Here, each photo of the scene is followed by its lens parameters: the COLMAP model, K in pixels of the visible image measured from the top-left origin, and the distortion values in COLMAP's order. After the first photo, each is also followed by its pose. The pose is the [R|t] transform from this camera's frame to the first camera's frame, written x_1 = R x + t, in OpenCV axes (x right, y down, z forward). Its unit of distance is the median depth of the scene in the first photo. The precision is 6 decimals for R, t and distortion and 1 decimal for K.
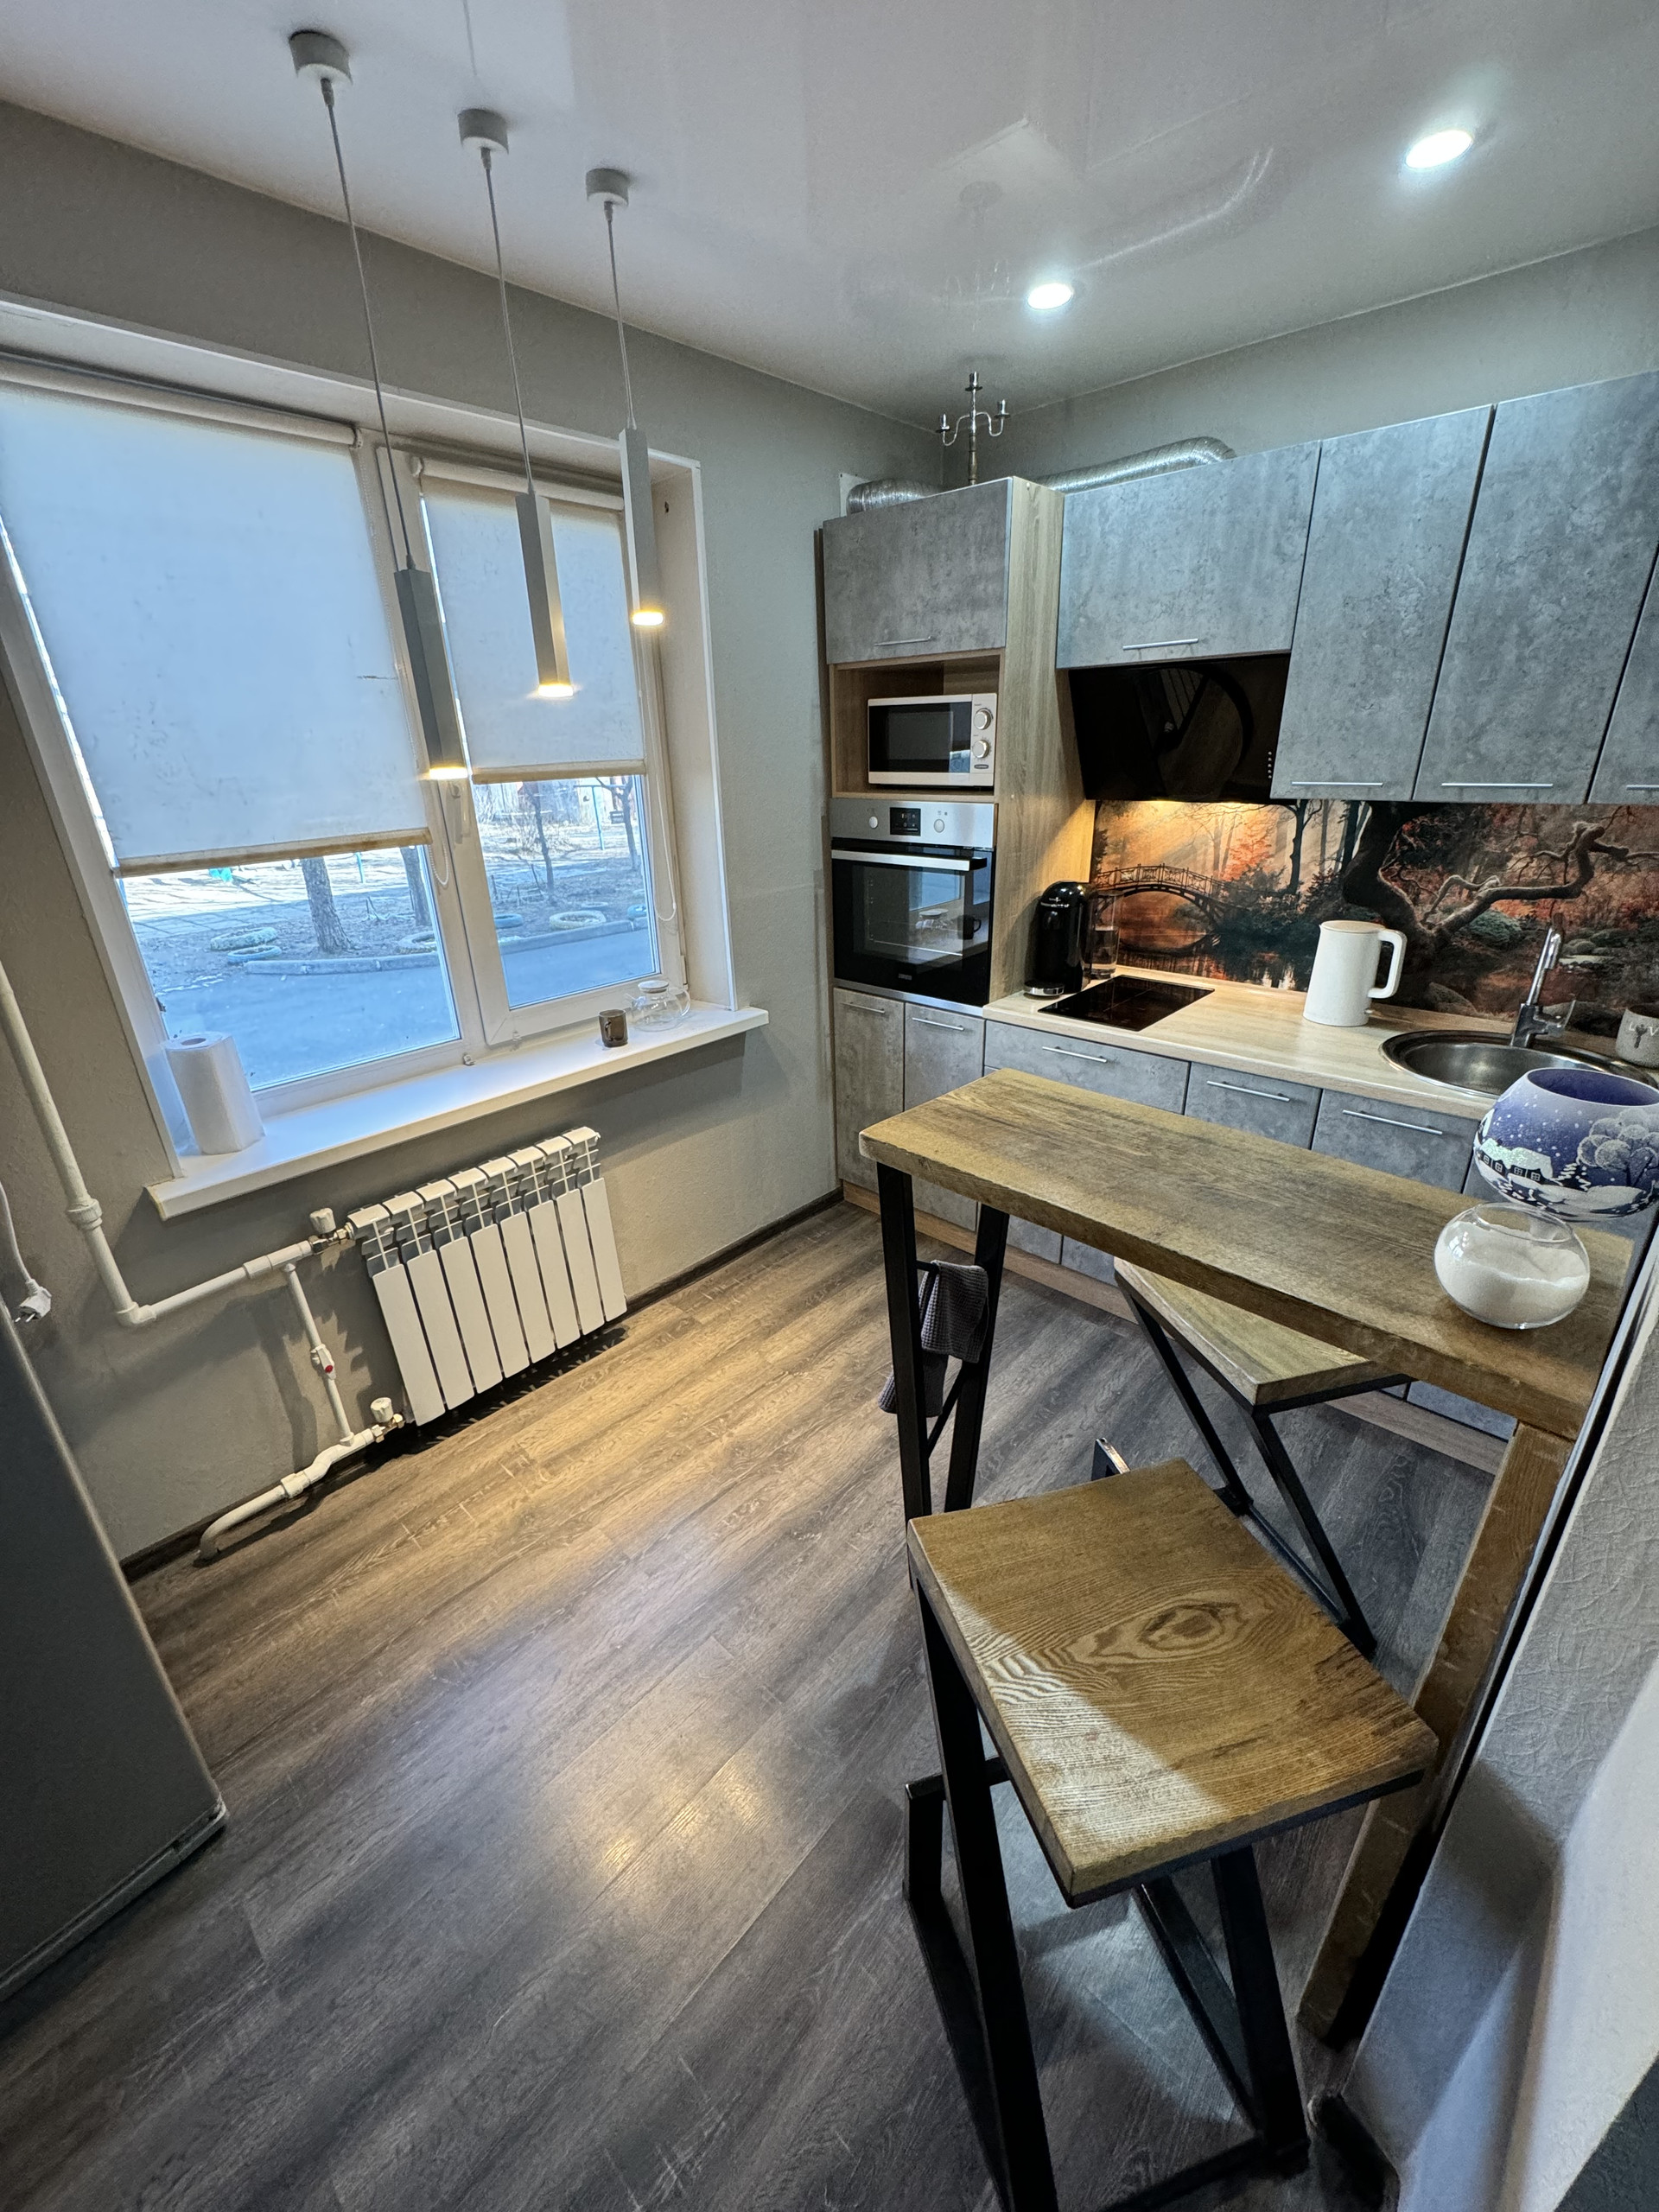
lens RADIAL K [[882.3, 0, 831.5], [0, 882.3, 1106.4], [0, 0, 1]] dist [-0.001927, 0.000021]
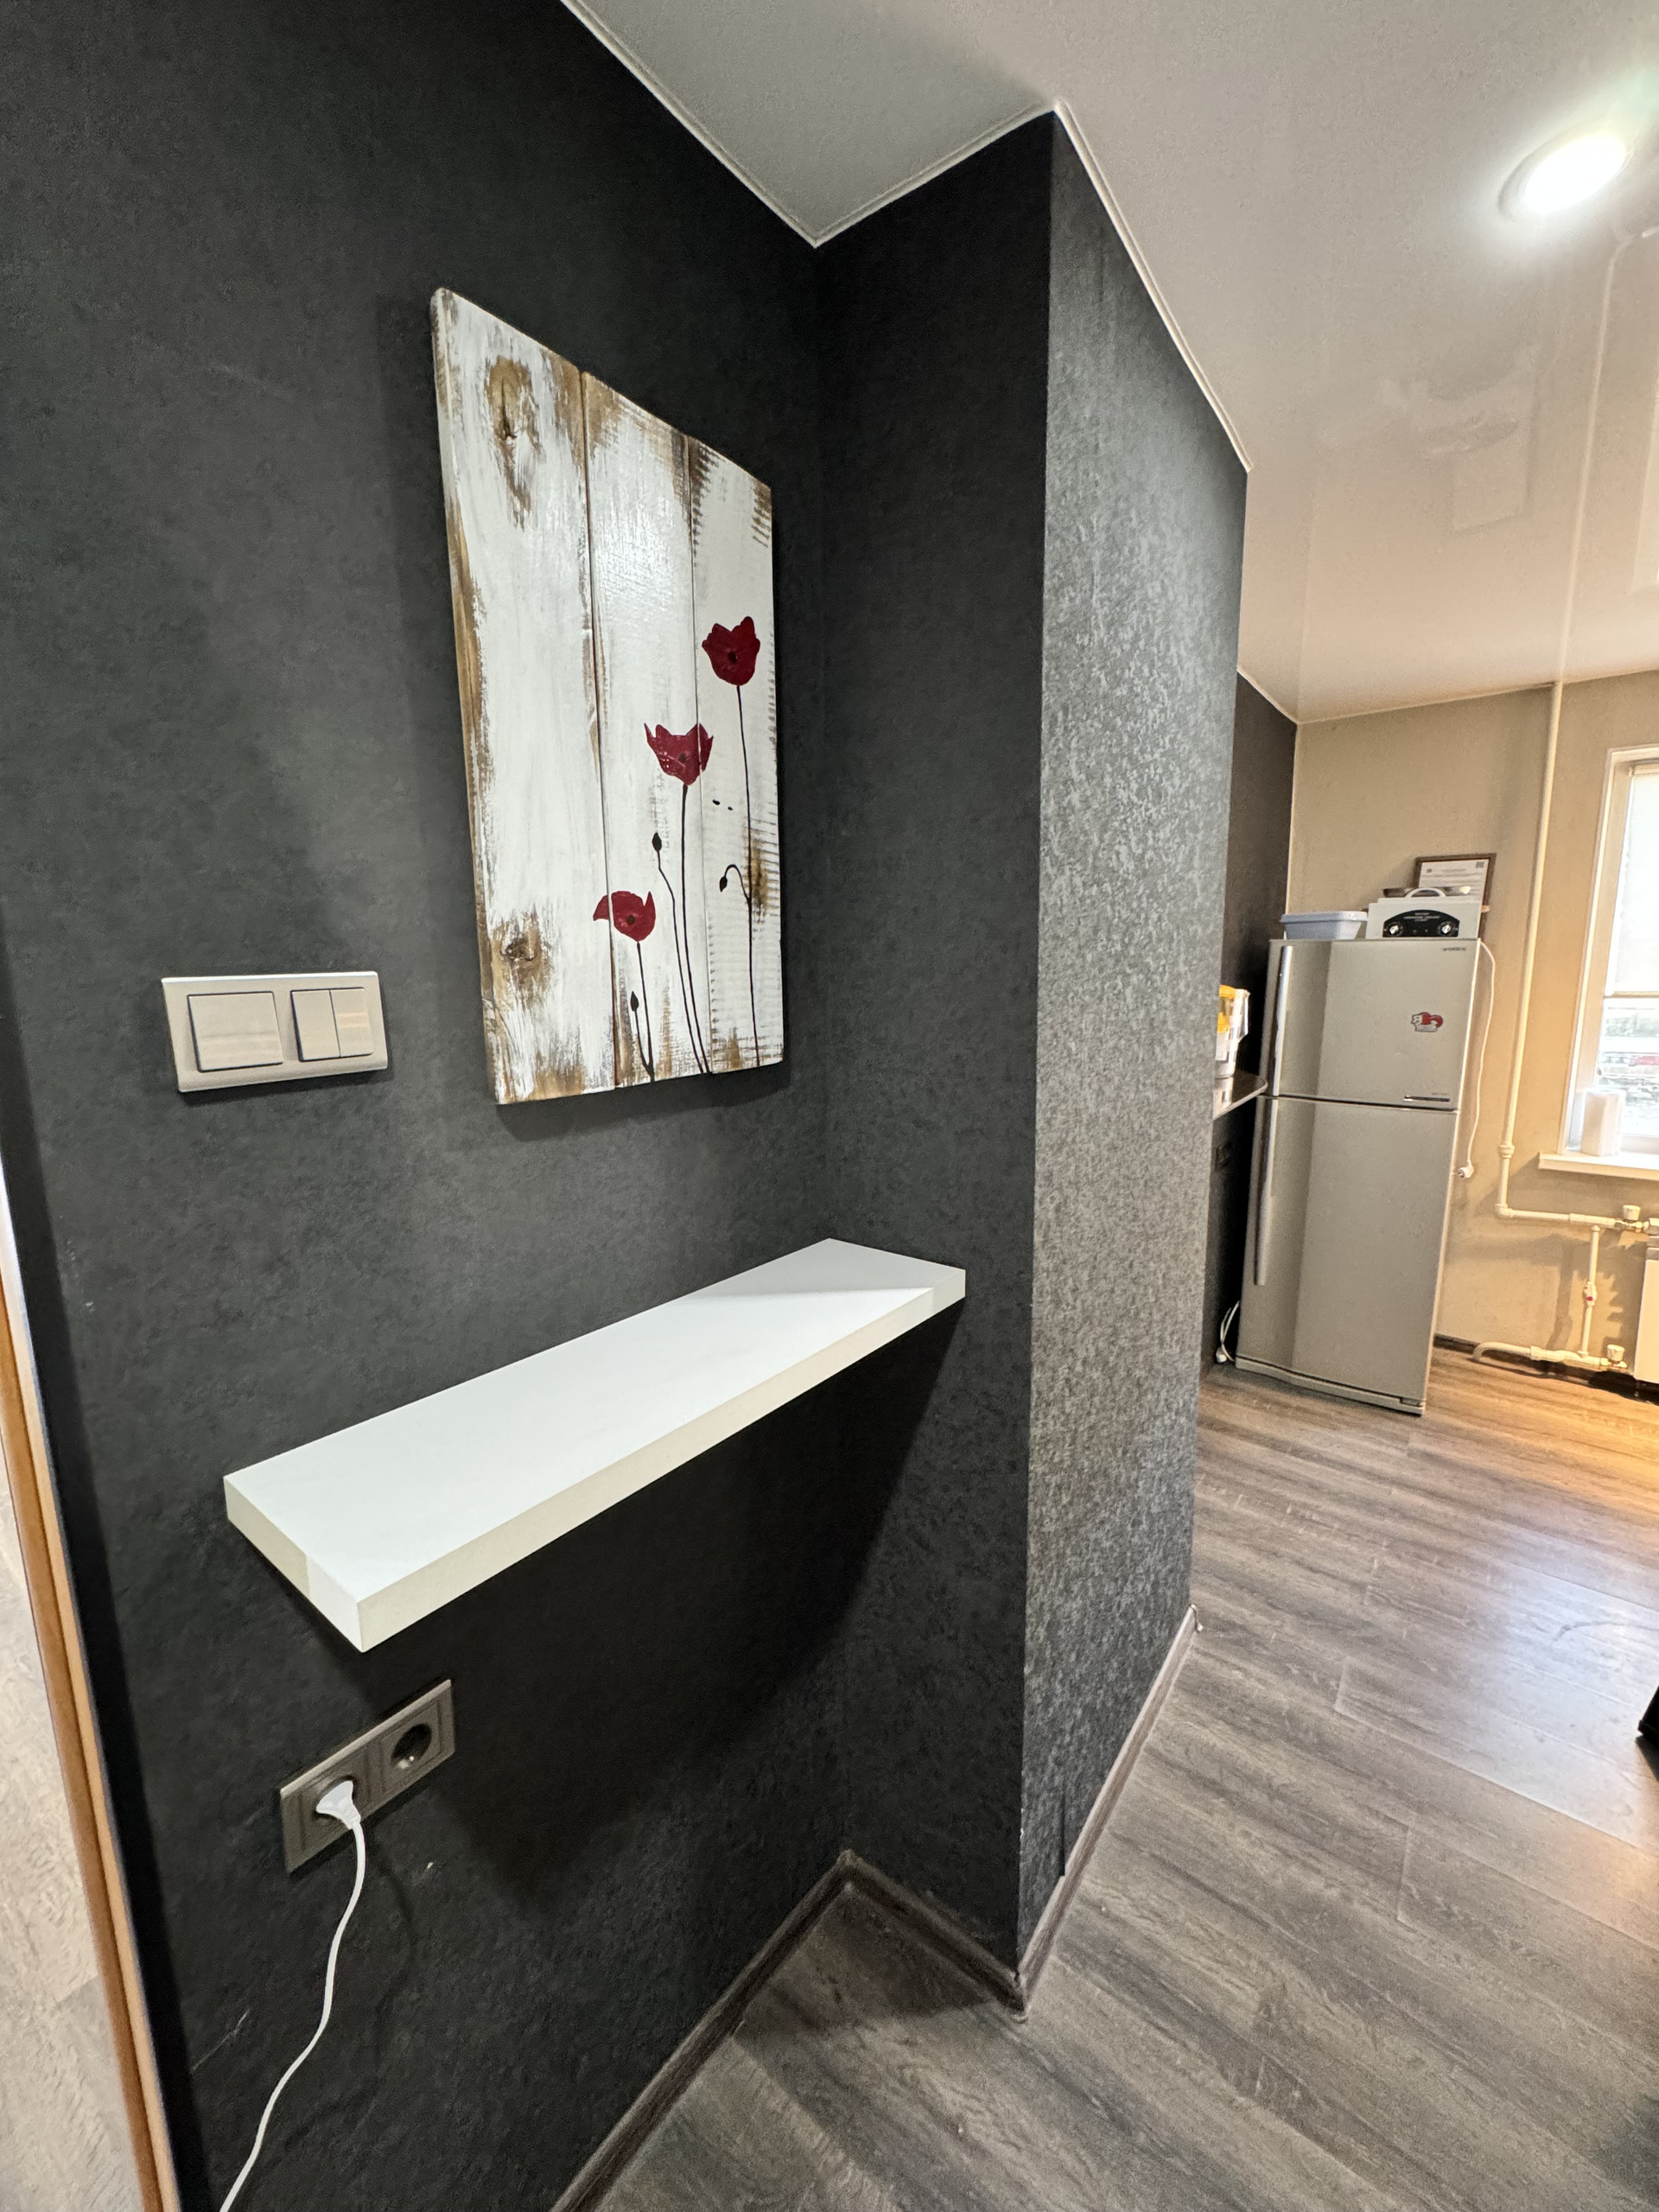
lens RADIAL K [[882.3, 0, 830.6], [0, 882.3, 1105.4], [0, 0, 1]] dist [-0.001927, 0.000021]
pose [[0.087321, 0.188855, -0.978115, 0.729558], [-0.369600, 0.917928, 0.144238, 0.226500], [0.925079, 0.348917, 0.149956, -0.581339]]
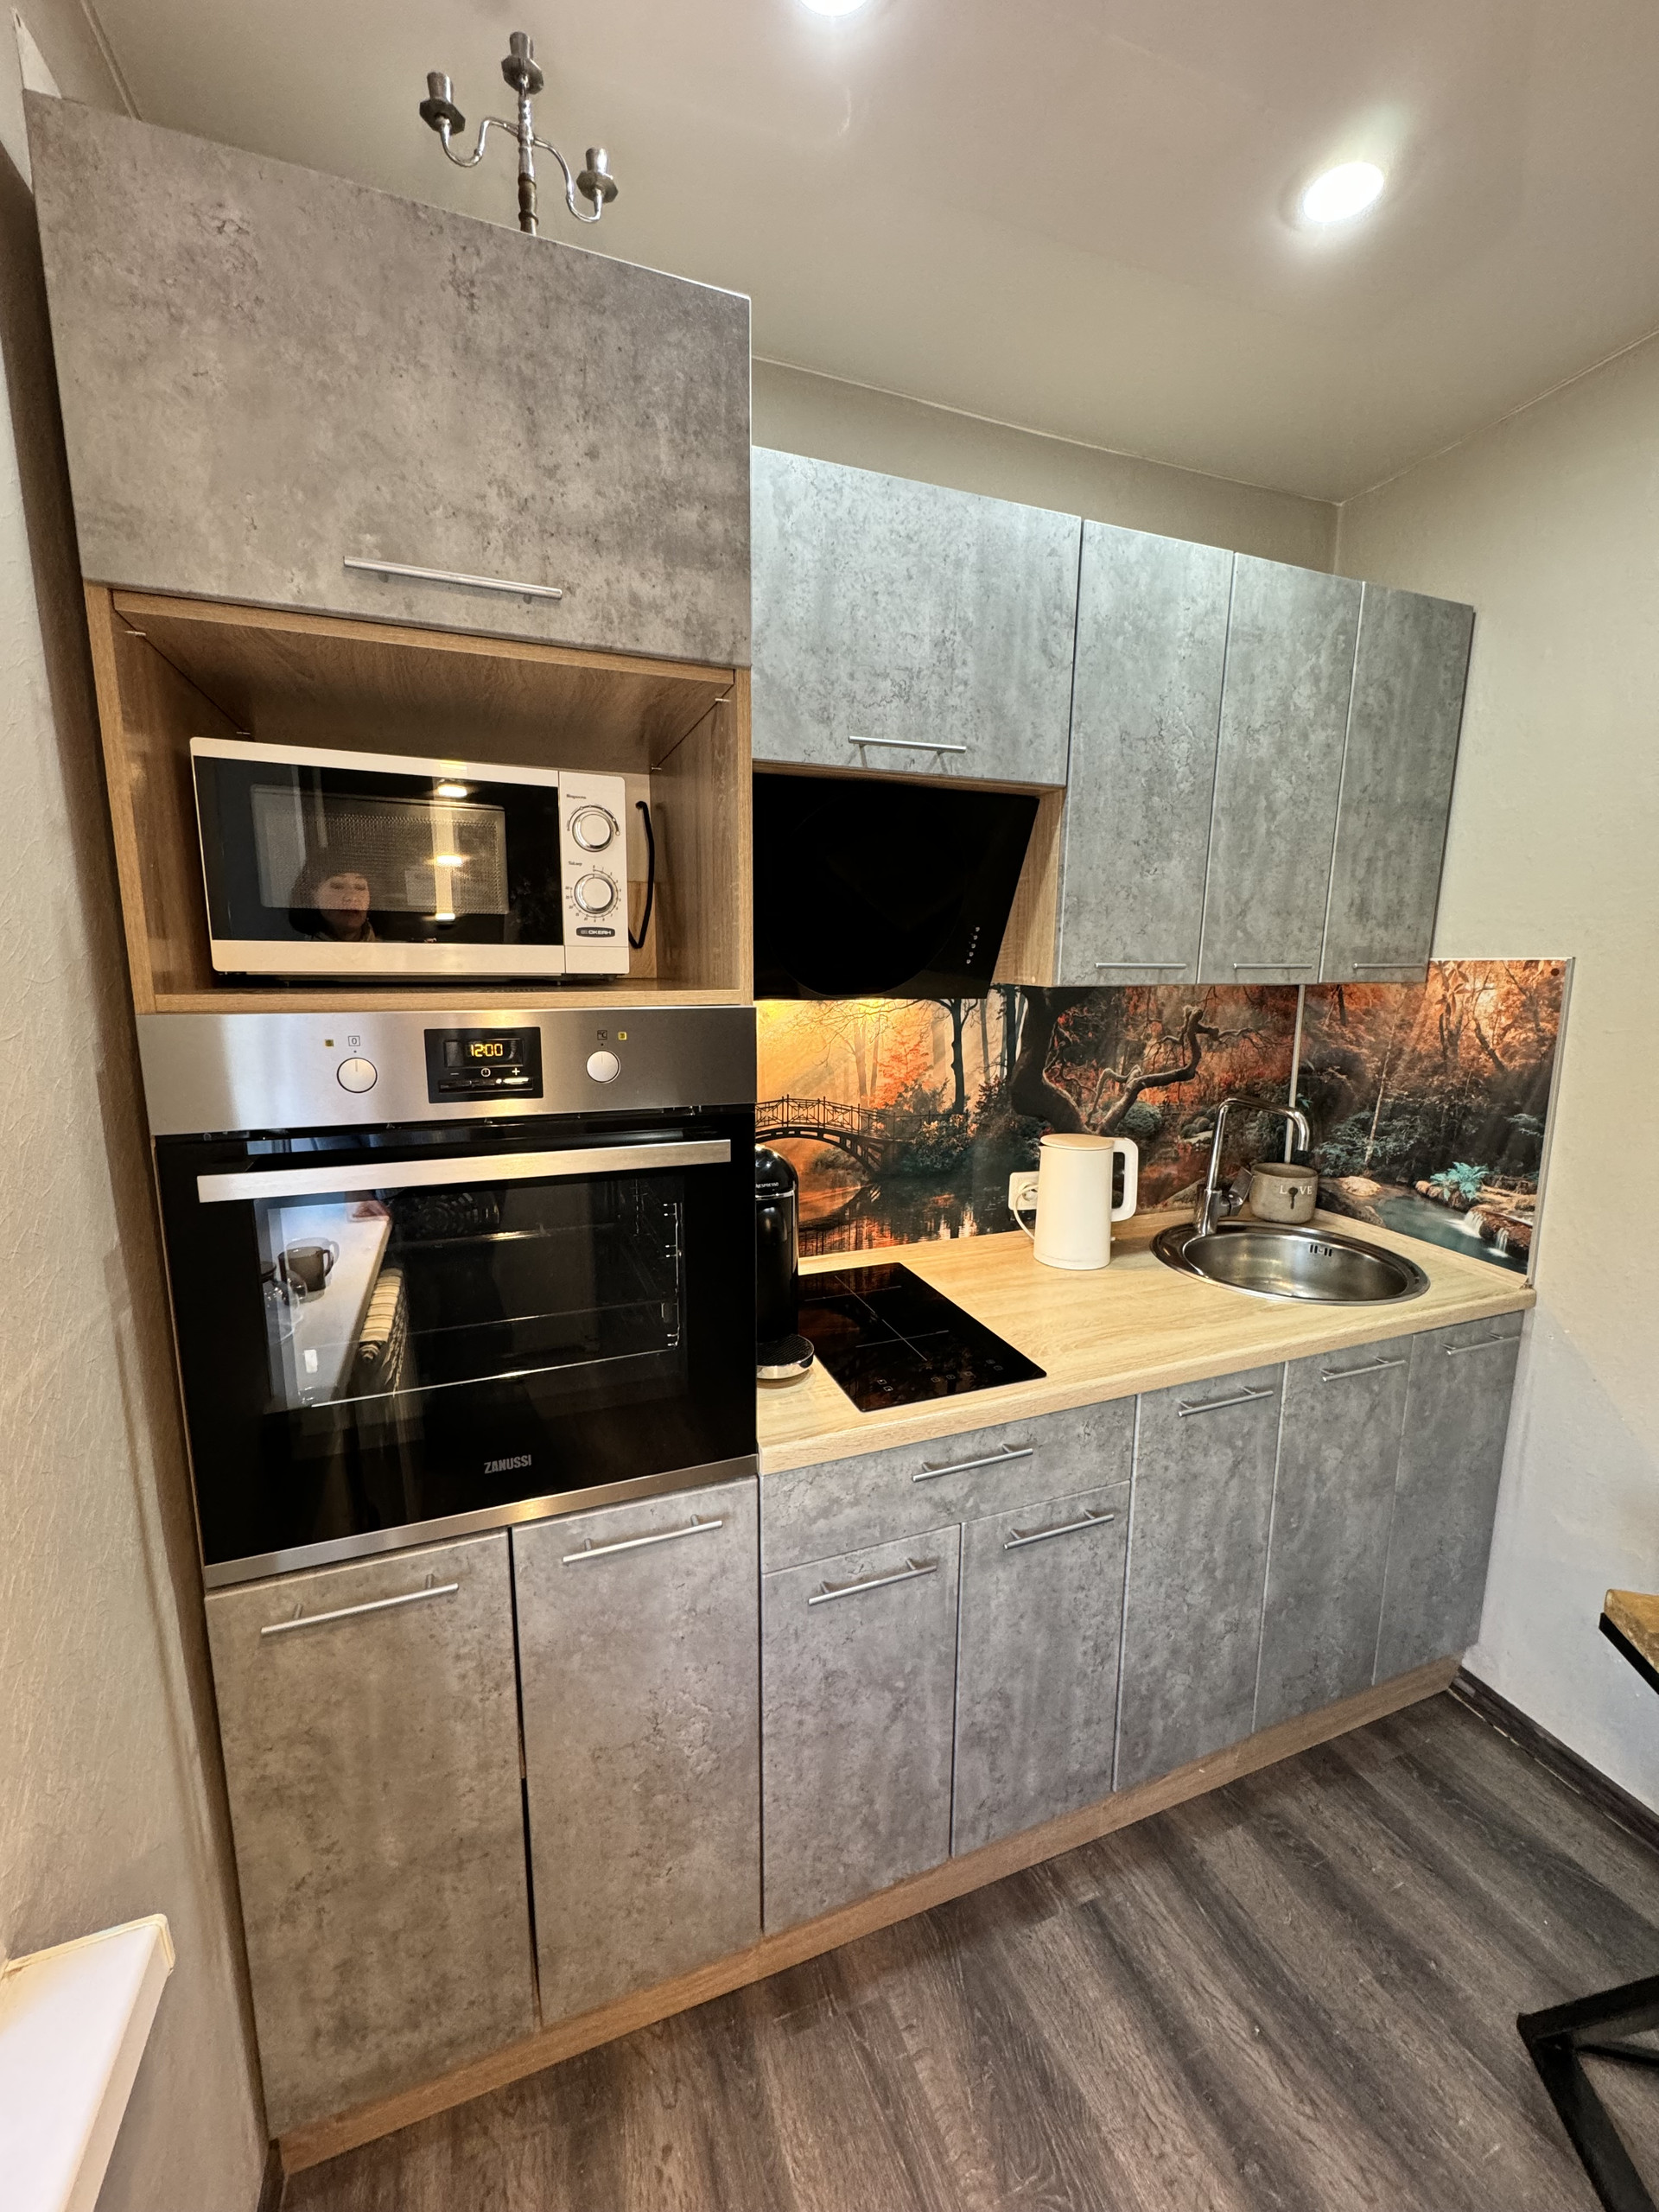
lens RADIAL K [[882.3, 0, 830.1], [0, 882.3, 1105.6], [0, 0, 1]] dist [-0.001927, 0.000021]
pose [[0.440676, -0.122009, 0.889336, -0.210679], [0.328191, 0.944031, -0.033109, -0.293114], [-0.835521, 0.306462, 0.456054, 0.851196]]
